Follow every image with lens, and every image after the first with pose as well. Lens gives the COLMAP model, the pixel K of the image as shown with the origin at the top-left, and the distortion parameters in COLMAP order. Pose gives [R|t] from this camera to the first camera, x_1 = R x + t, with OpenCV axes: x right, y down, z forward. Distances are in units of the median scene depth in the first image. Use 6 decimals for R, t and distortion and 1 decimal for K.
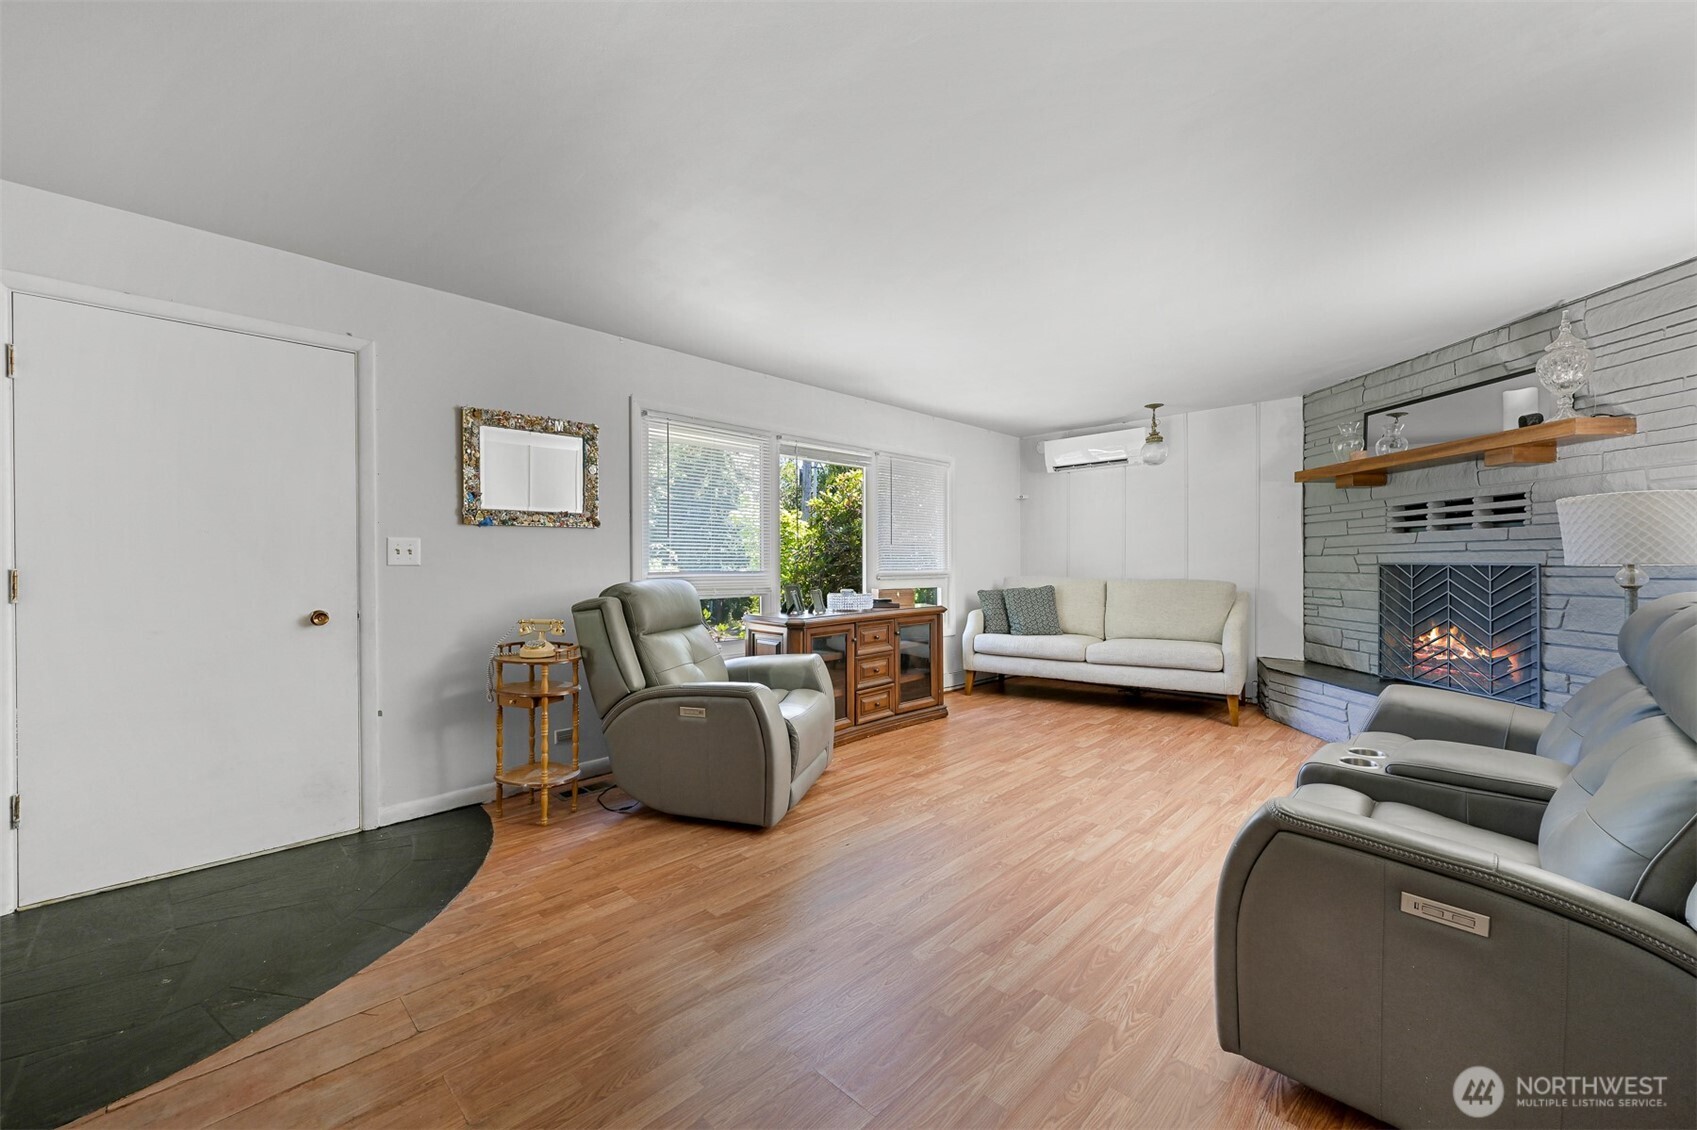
lens RADIAL K [[686.5, 0, 848.9], [0, 686.5, 552.5], [0, 0, 1]] dist [0.000657, 0.000000]
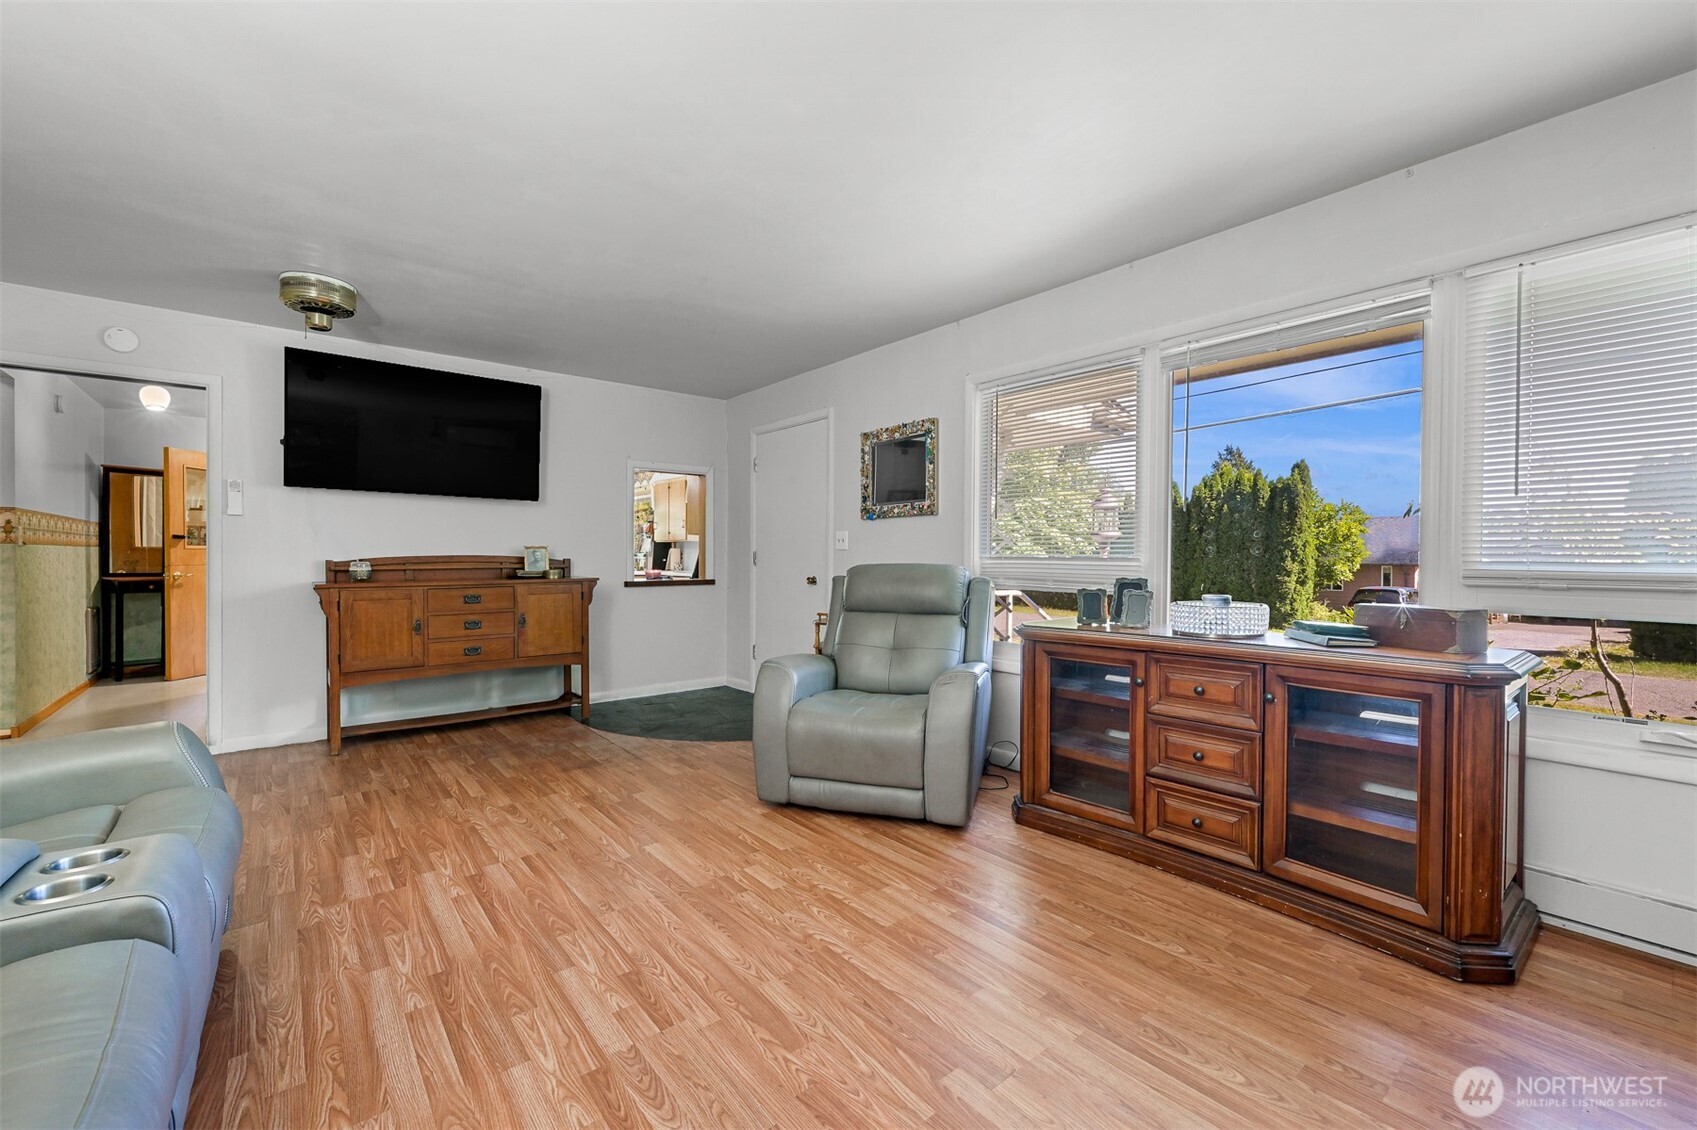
lens RADIAL K [[702.4, 0, 848.5], [0, 702.4, 565.0], [0, 0, 1]] dist [0.000216, 0.000151]
pose [[-0.128479, 0.016938, -0.991568, 0.789911], [0.012951, 0.999798, 0.015401, 0.025619], [0.991628, -0.010863, -0.128673, 1.093648]]
